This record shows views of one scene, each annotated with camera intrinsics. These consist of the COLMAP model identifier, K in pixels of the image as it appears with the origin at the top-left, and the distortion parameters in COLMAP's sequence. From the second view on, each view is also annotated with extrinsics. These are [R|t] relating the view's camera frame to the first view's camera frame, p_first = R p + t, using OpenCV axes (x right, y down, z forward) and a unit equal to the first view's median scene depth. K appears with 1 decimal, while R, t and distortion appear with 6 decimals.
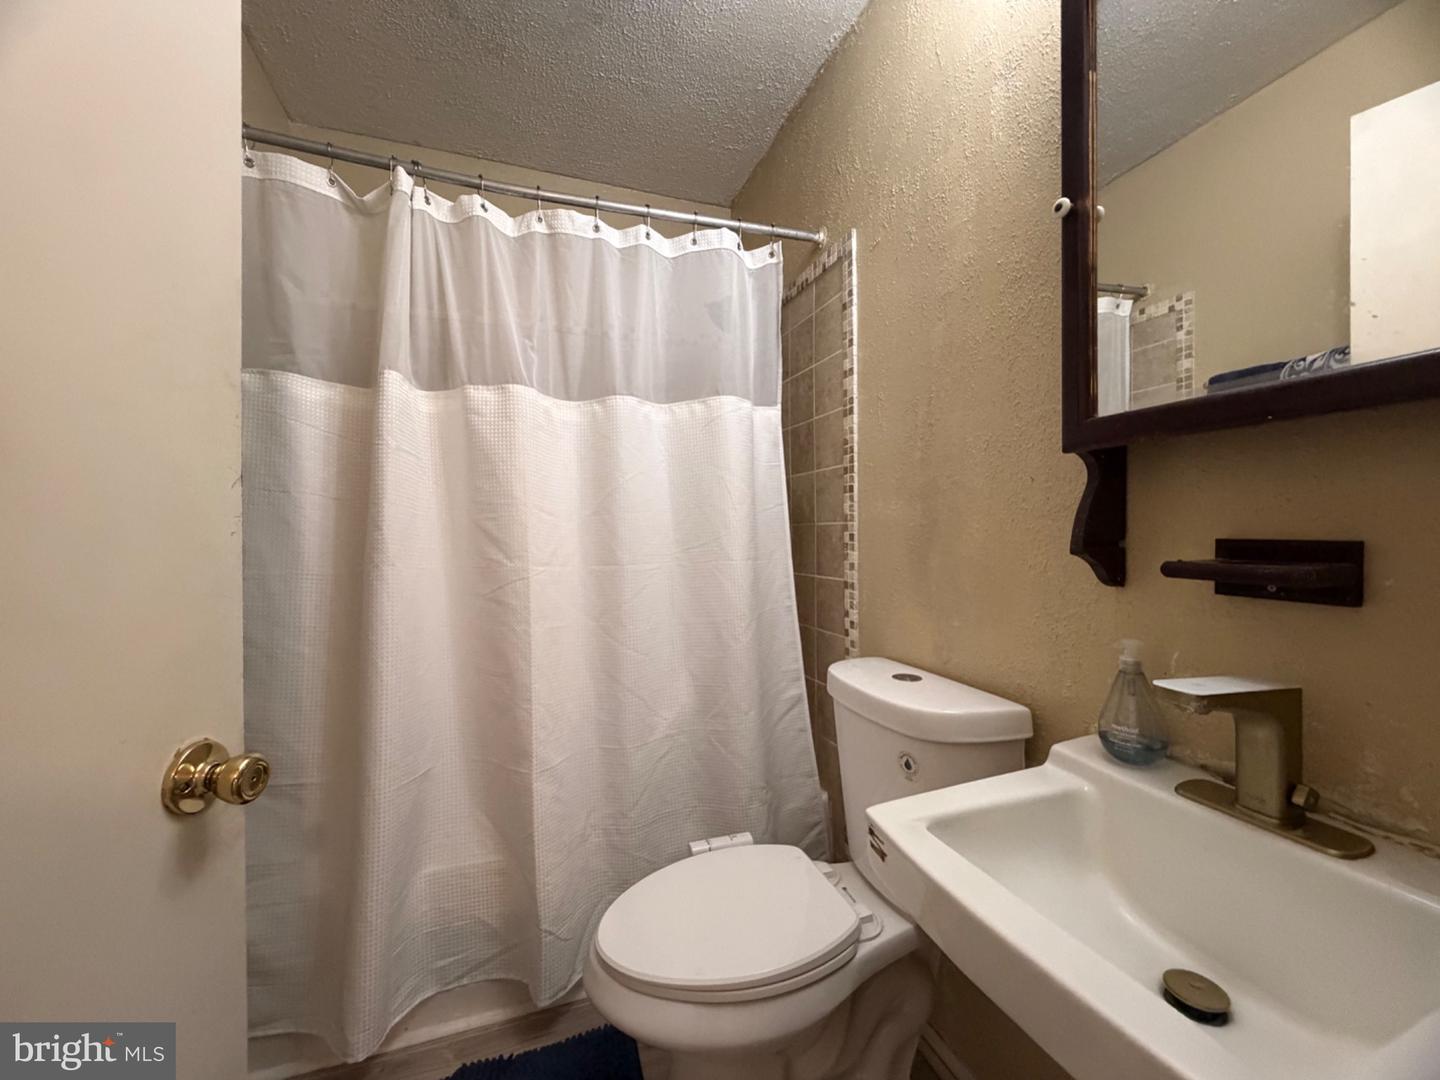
lens RADIAL K [[578.8, 0, 720.8], [0, 578.8, 536.1], [0, 0, 1]] dist [0.003705, 0.000106]
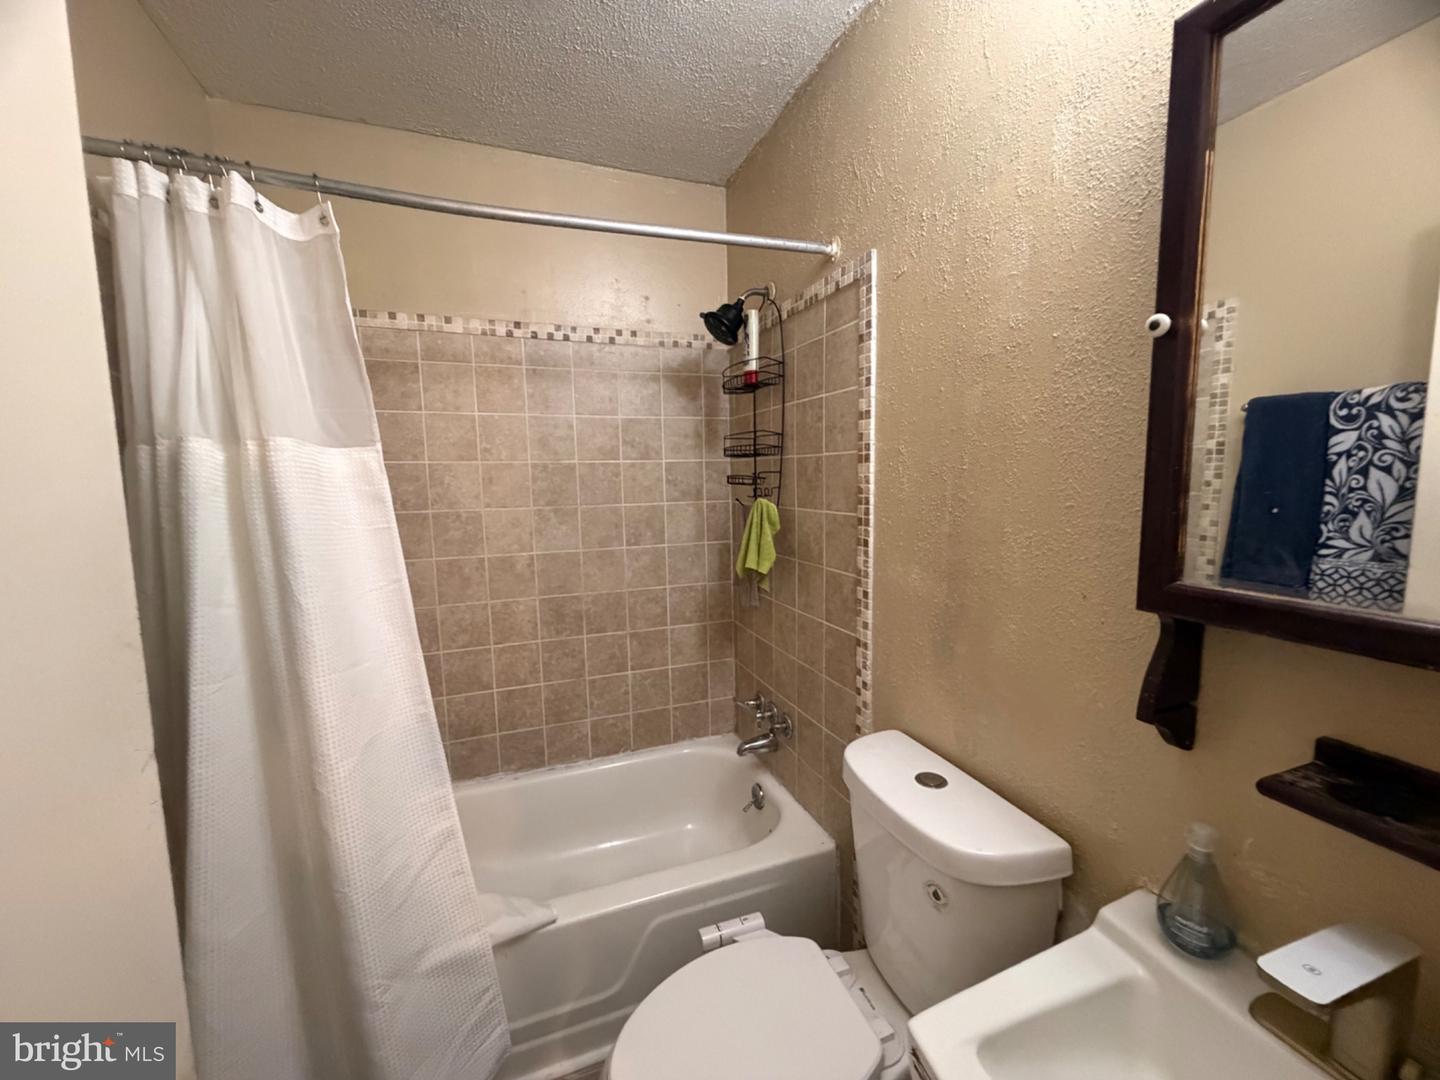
lens RADIAL K [[578.8, 0, 719.7], [0, 578.8, 538.5], [0, 0, 1]] dist [0.003705, 0.000106]
pose [[0.999726, -0.013297, 0.019253, -0.025312], [0.011179, 0.994278, 0.106235, -0.189981], [-0.020556, -0.105991, 0.994155, 0.089075]]
